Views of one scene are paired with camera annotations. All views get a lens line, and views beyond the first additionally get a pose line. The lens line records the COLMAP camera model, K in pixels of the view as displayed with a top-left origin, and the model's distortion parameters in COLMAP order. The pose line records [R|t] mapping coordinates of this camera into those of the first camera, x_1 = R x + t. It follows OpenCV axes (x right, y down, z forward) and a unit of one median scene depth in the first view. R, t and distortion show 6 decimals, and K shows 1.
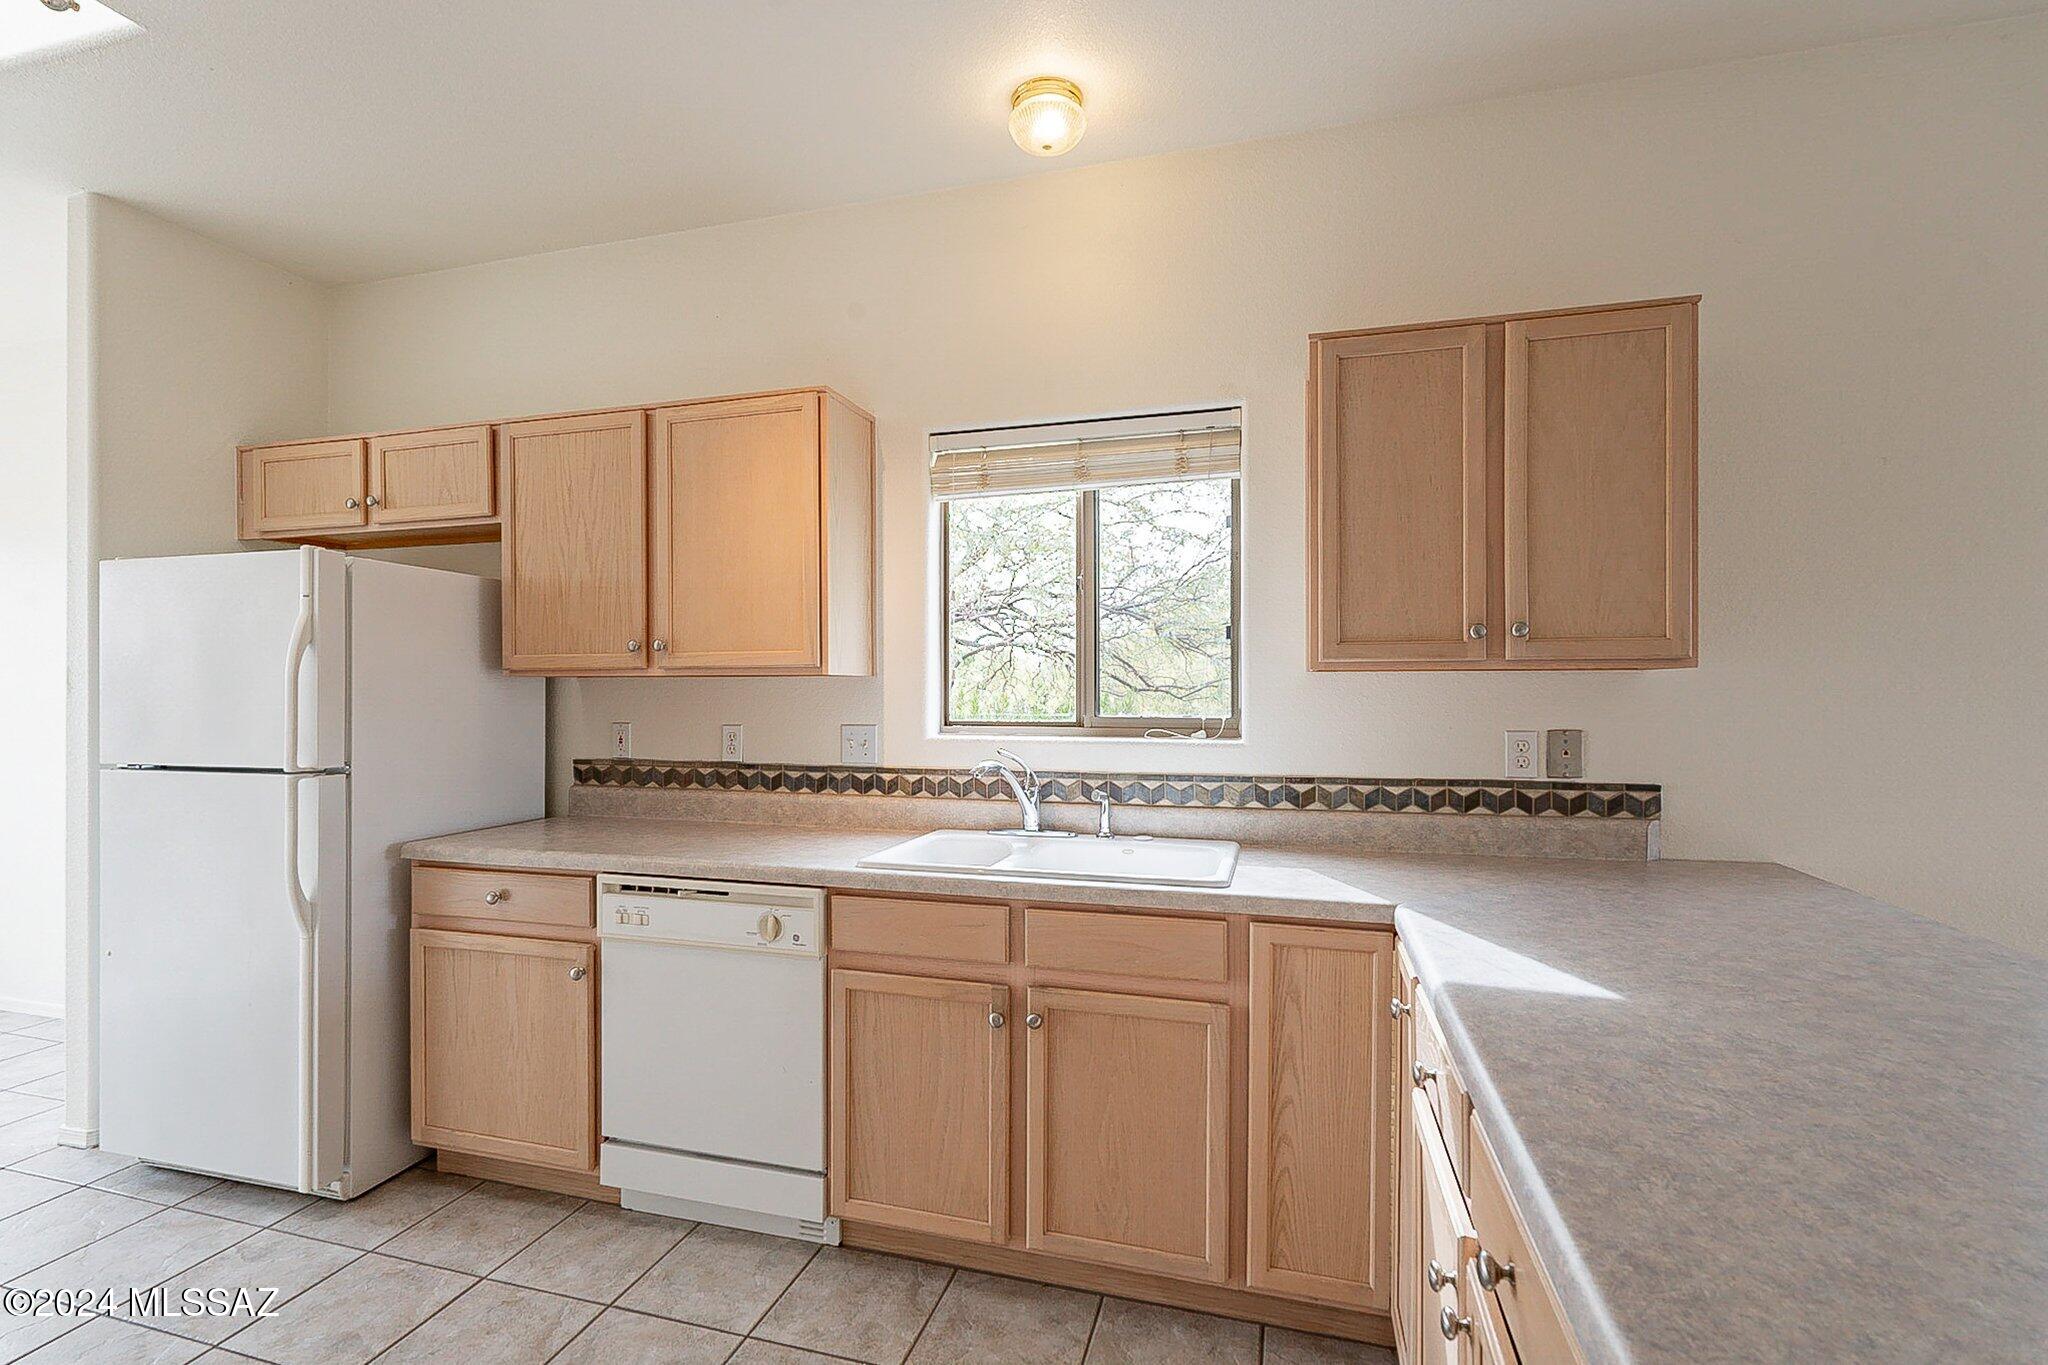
lens RADIAL K [[980.6, 0, 1025.3], [0, 980.6, 691.3], [0, 0, 1]] dist [-0.006481, -0.000491]
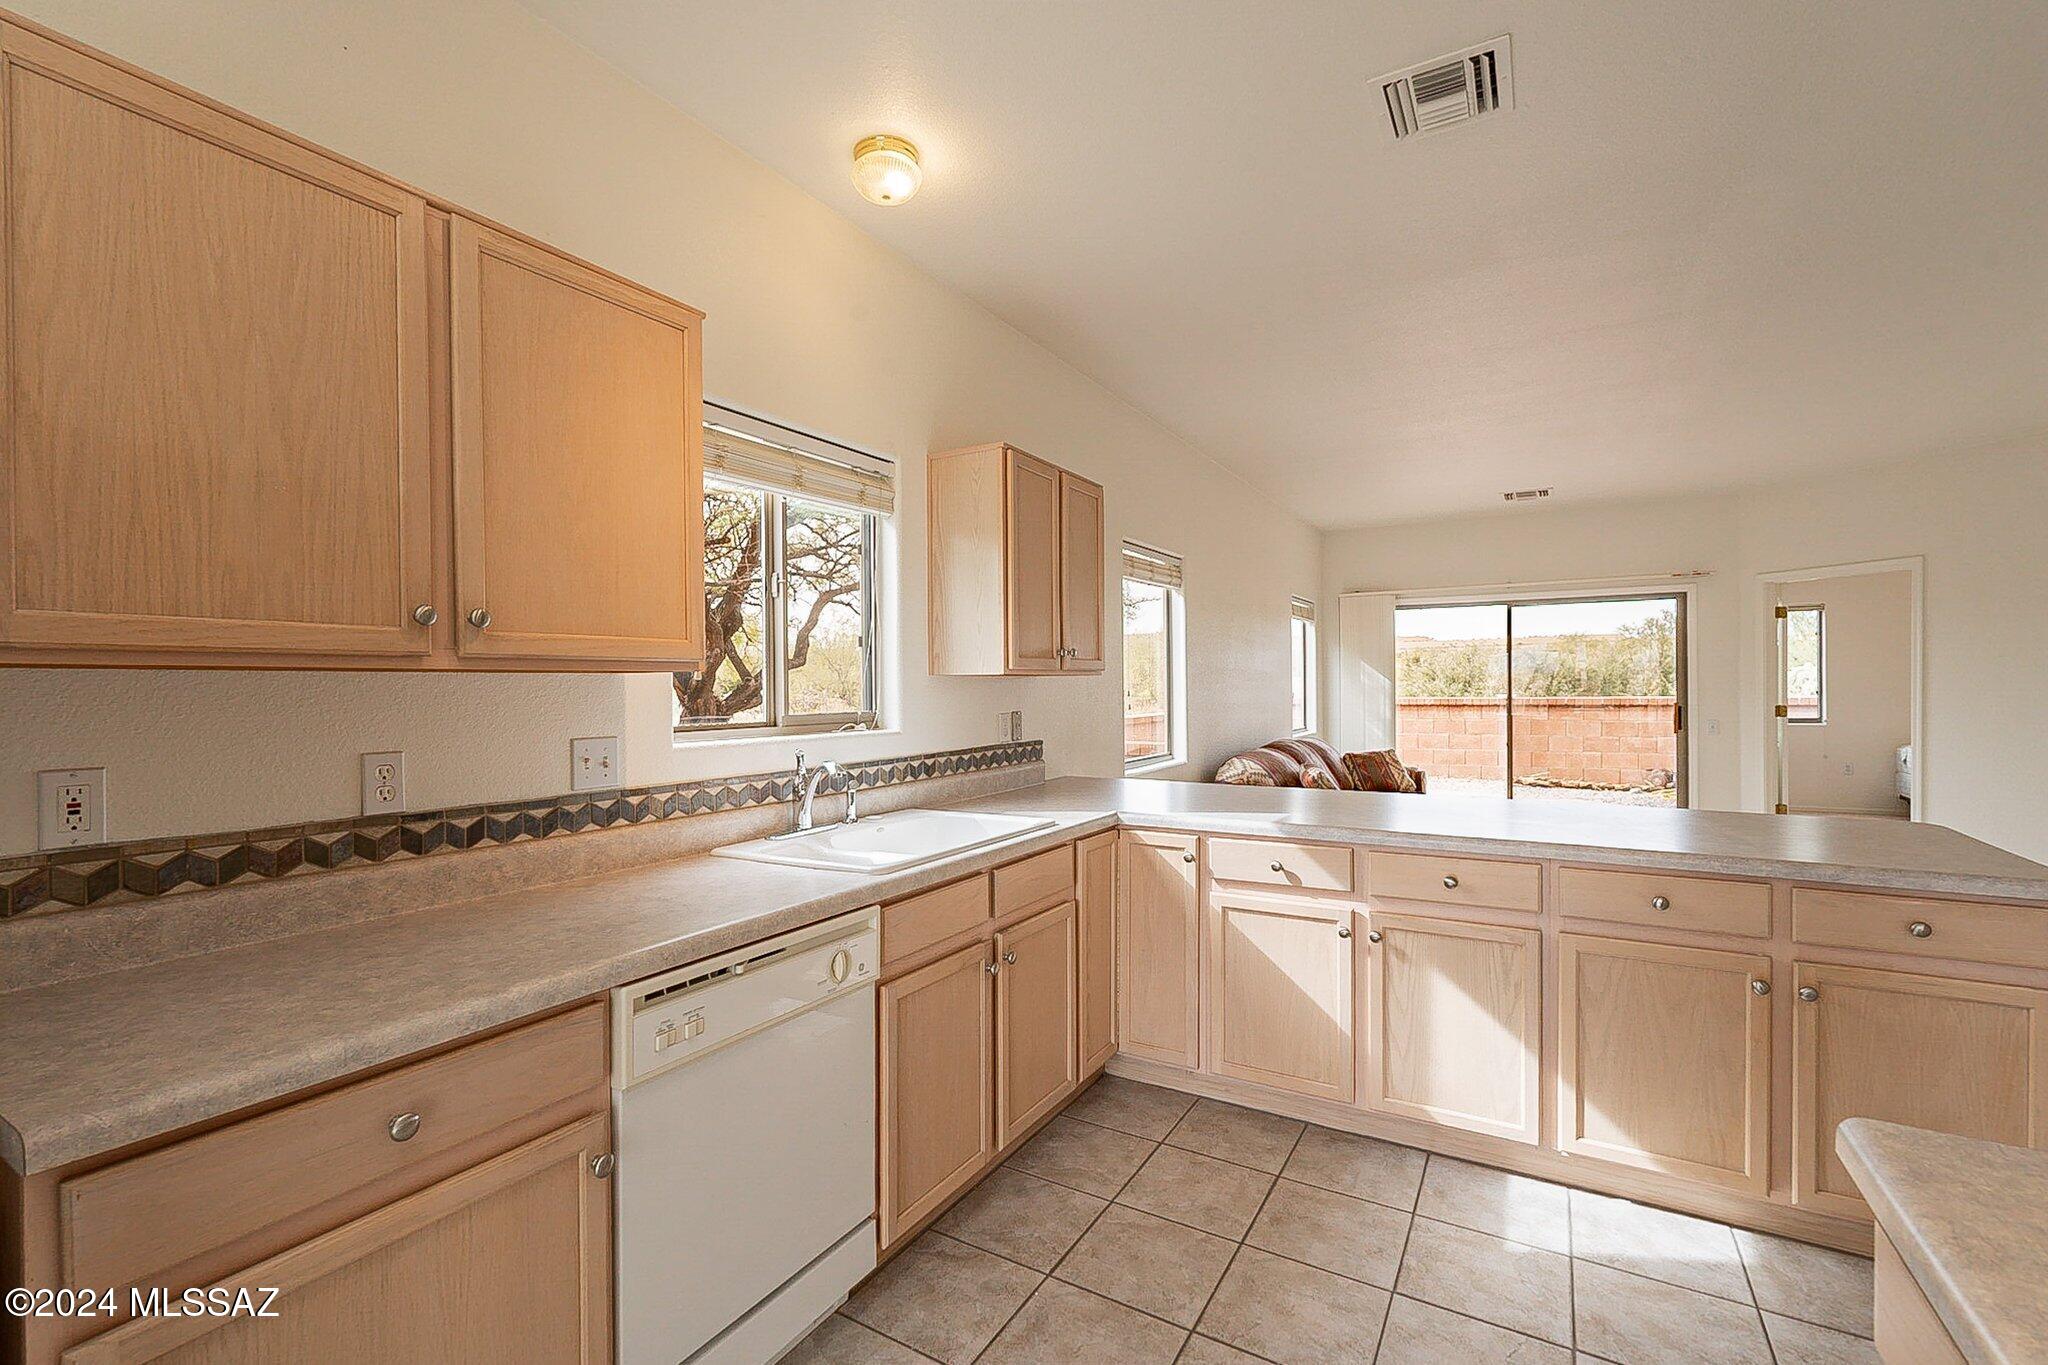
lens RADIAL K [[940.8, 0, 1023.4], [0, 940.8, 683.9], [0, 0, 1]] dist [0.000112, 0.000282]
pose [[0.208212, -0.000108, 0.978084, -0.854224], [0.005645, 0.999983, -0.001092, -0.004895], [-0.978067, 0.005748, 0.208209, 0.549718]]
